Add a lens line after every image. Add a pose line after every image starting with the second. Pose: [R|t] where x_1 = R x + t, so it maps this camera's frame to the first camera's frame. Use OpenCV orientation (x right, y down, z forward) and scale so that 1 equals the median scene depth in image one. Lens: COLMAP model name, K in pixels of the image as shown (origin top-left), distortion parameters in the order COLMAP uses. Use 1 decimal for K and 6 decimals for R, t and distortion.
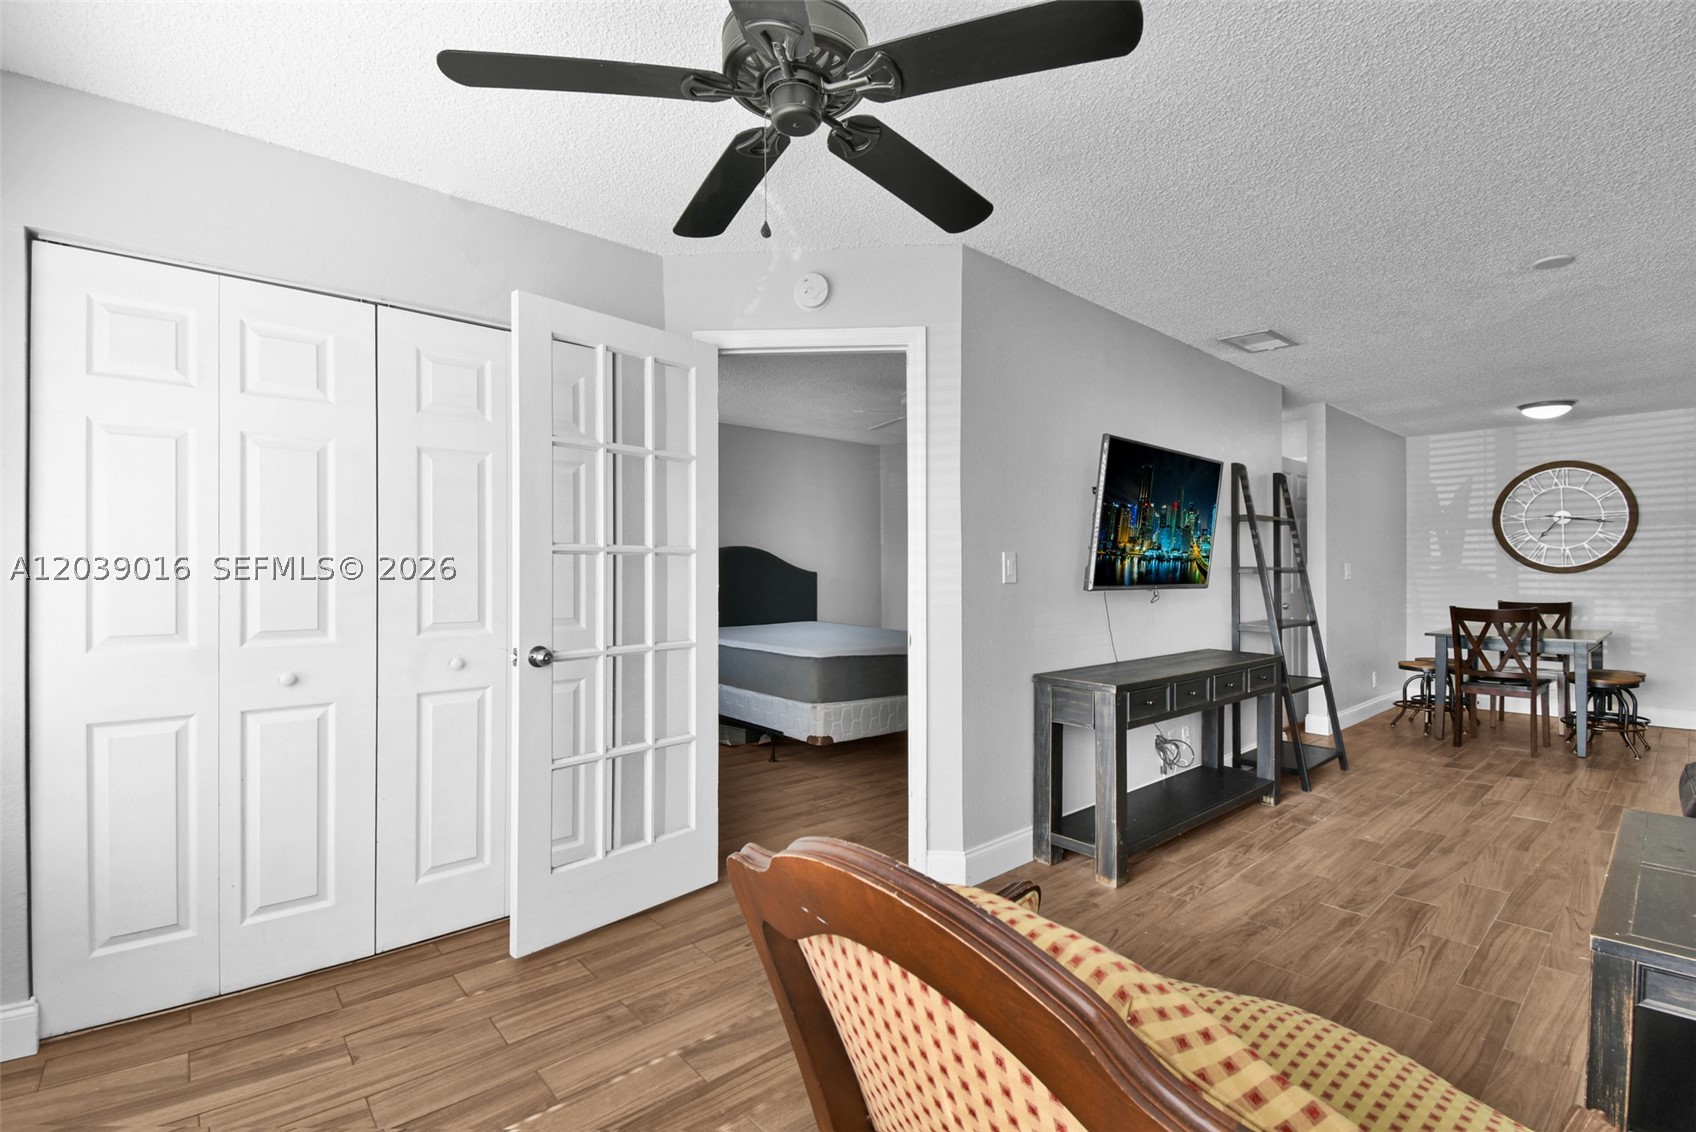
lens RADIAL K [[757.3, 0, 852.1], [0, 757.3, 566.9], [0, 0, 1]] dist [0.002921, -0.017671]
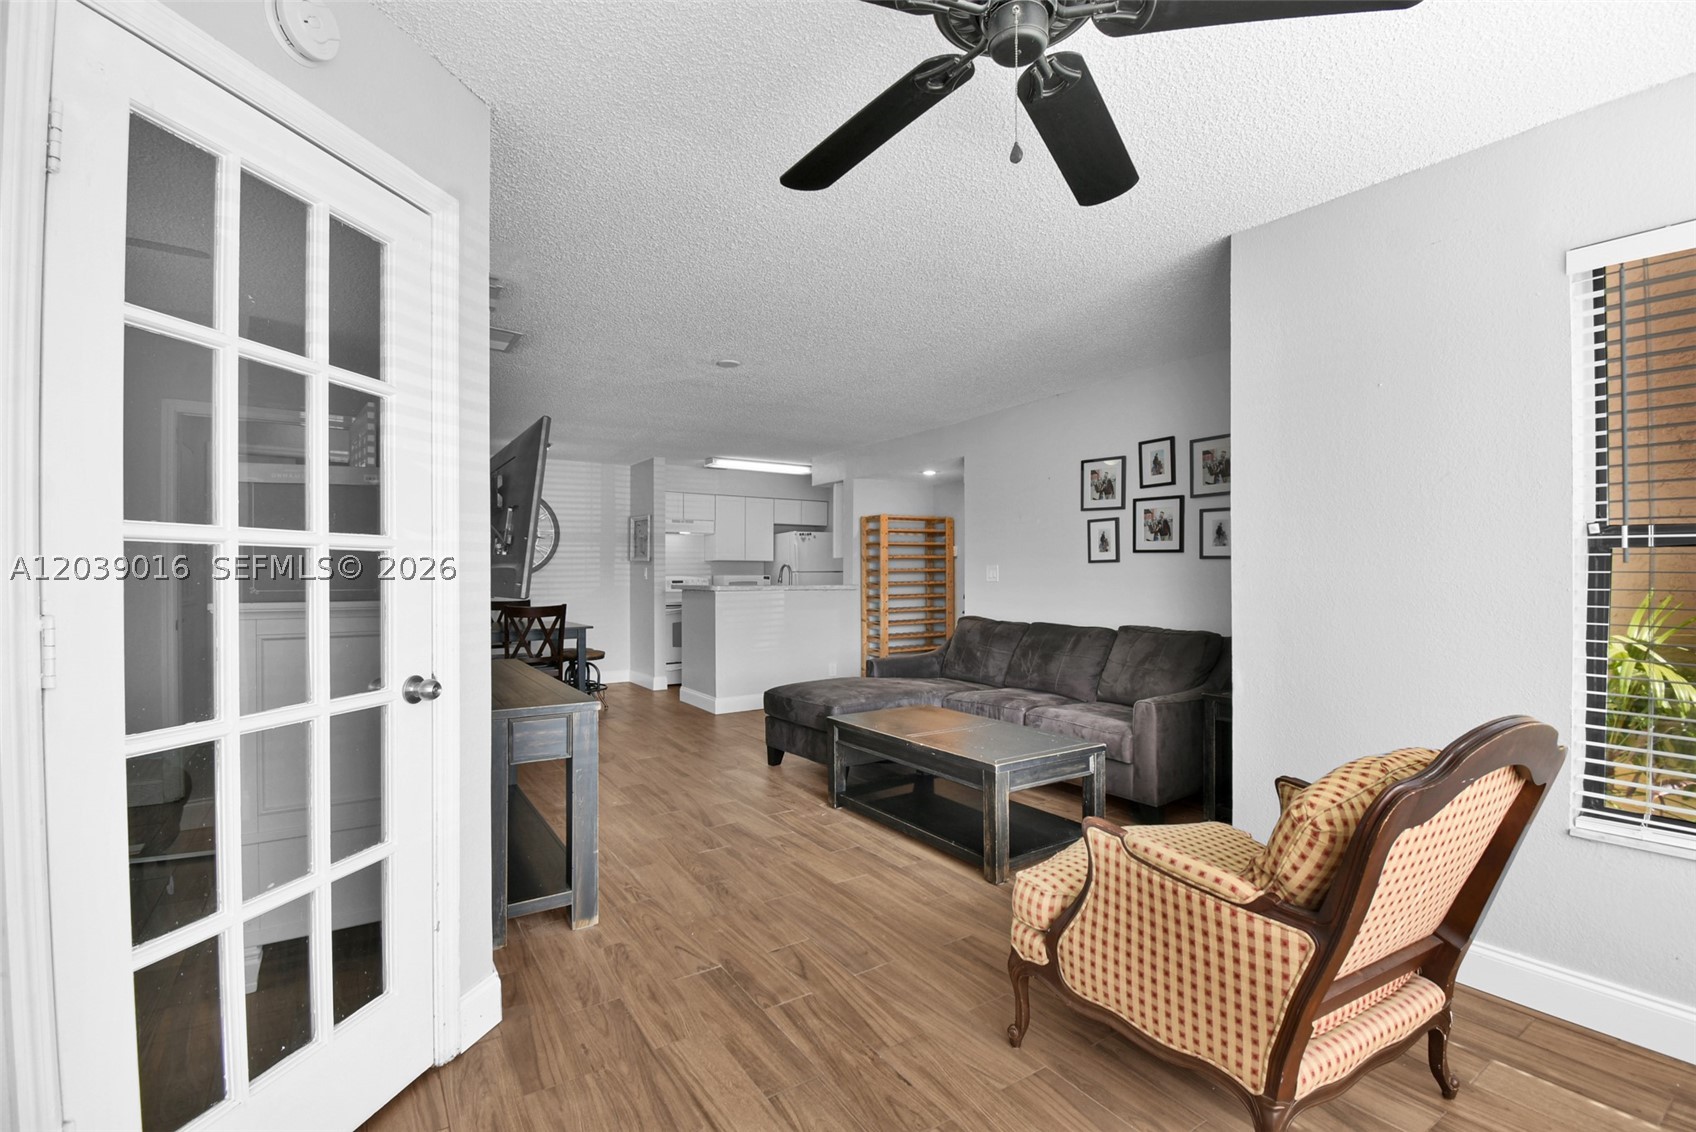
lens RADIAL K [[757.3, 0, 852.1], [0, 757.3, 566.9], [0, 0, 1]] dist [0.002921, -0.017671]
pose [[0.130590, 0.007387, 0.991409, -0.362319], [-0.003911, 0.999968, -0.006936, -0.002165], [-0.991429, -0.002971, 0.130615, 0.396624]]
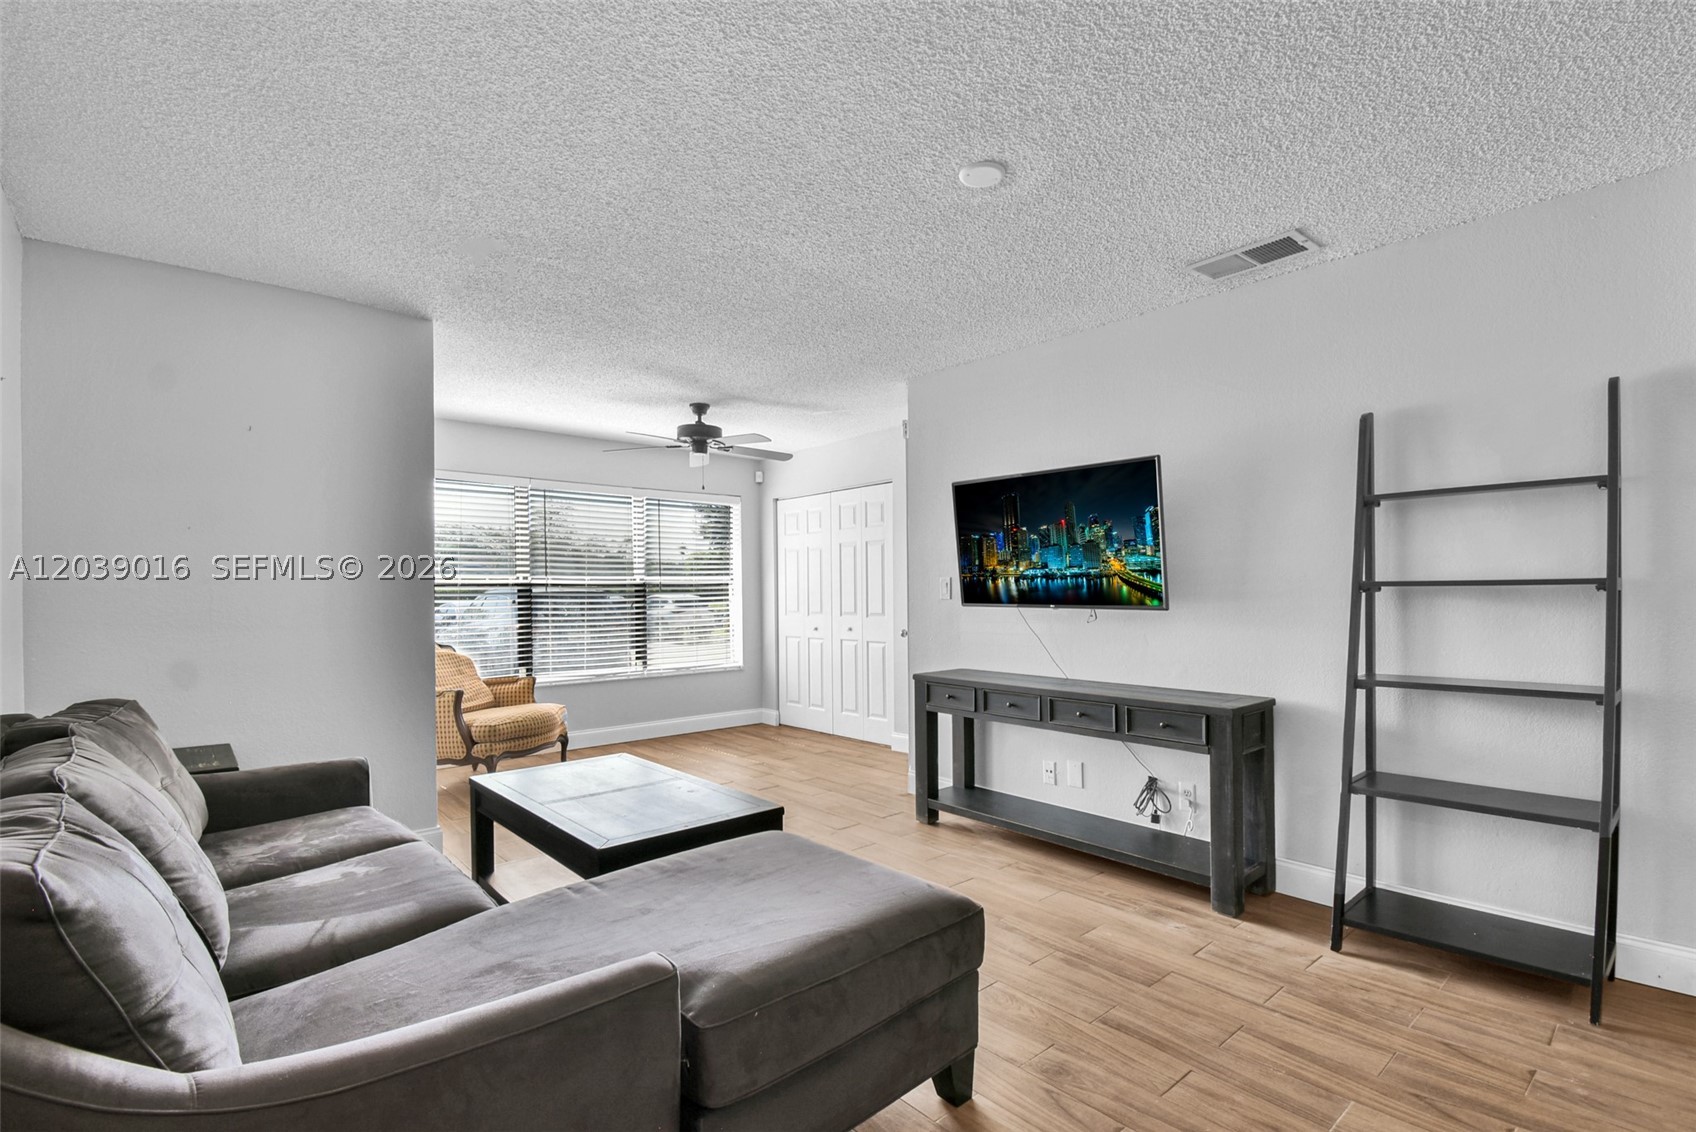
lens RADIAL K [[757.3, 0, 852.1], [0, 757.3, 566.9], [0, 0, 1]] dist [0.002921, -0.017671]
pose [[-0.020084, -0.054777, -0.998297, 1.207844], [-0.000151, 0.998498, -0.054785, 0.027402], [0.999798, -0.000950, -0.020062, 0.624984]]
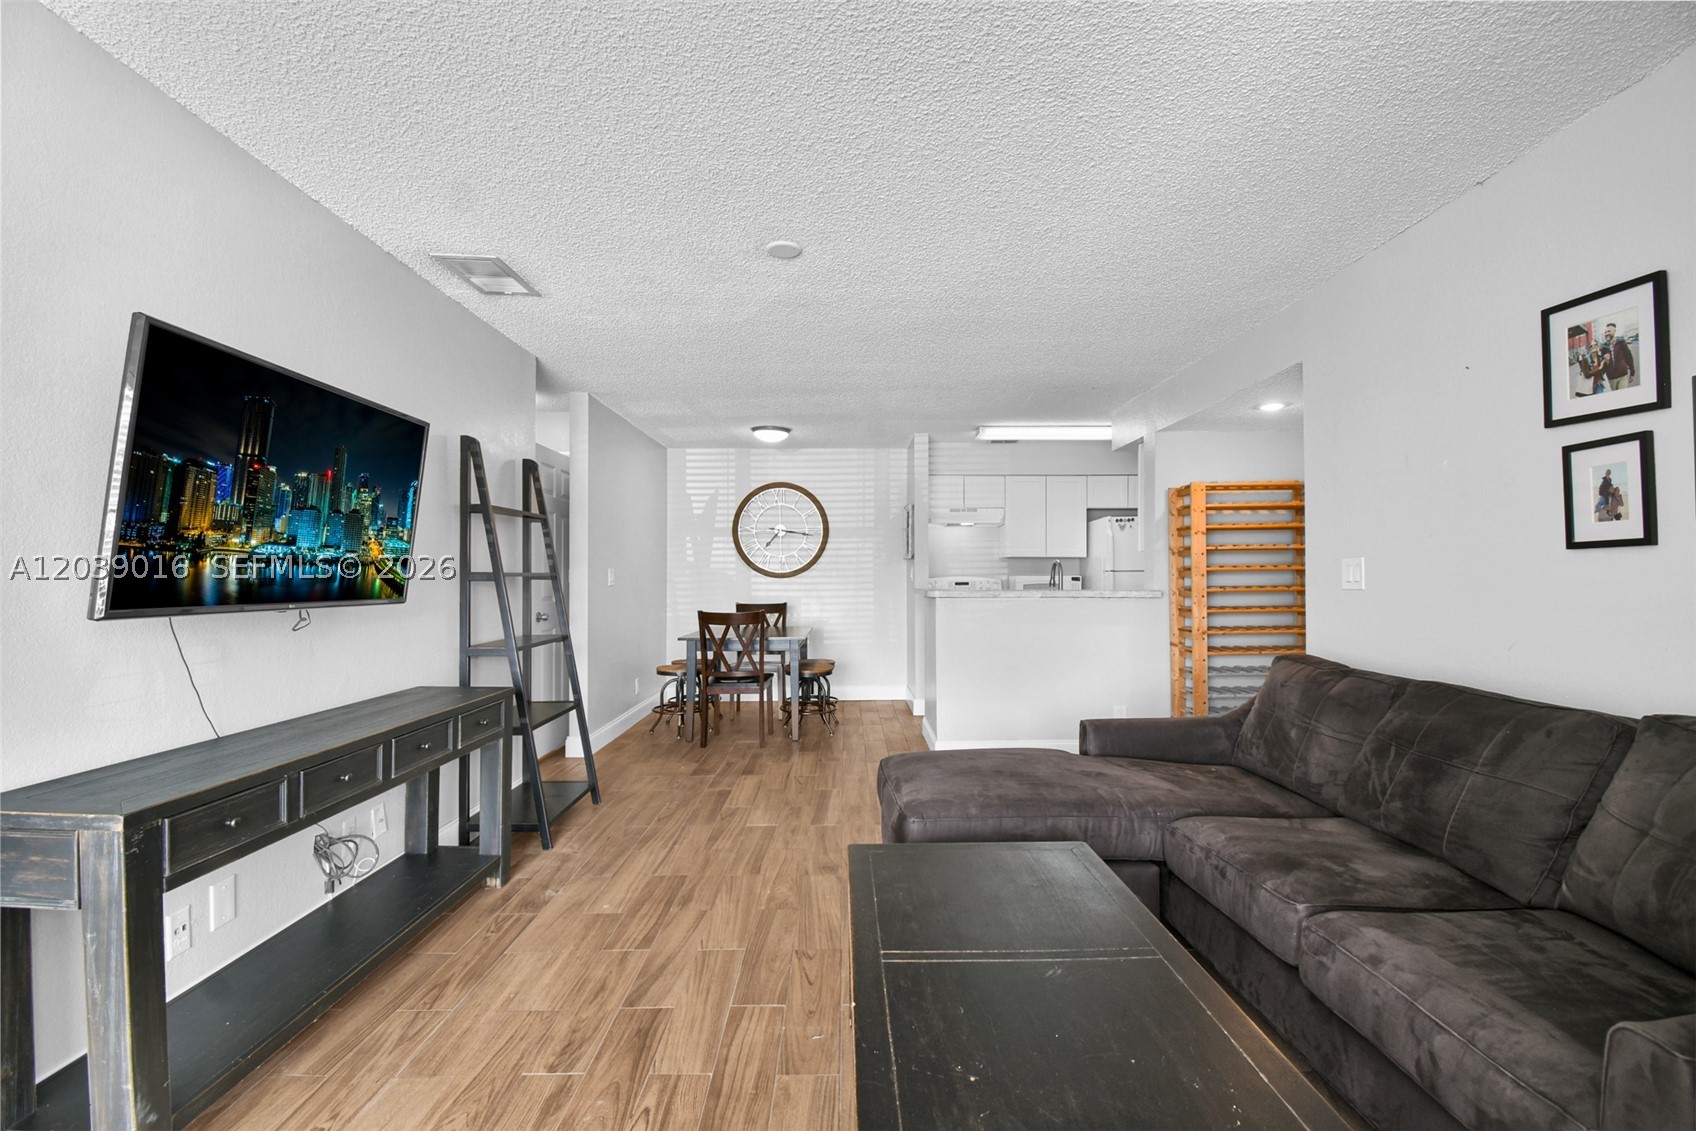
lens RADIAL K [[745.2, 0, 859.7], [0, 745.2, 562.5], [0, 0, 1]] dist [0.003254, -0.018714]
pose [[0.644348, 0.010252, 0.764664, 0.201498], [-0.002642, 0.999934, -0.011181, -0.002454], [-0.764728, 0.005184, 0.644332, 0.225920]]
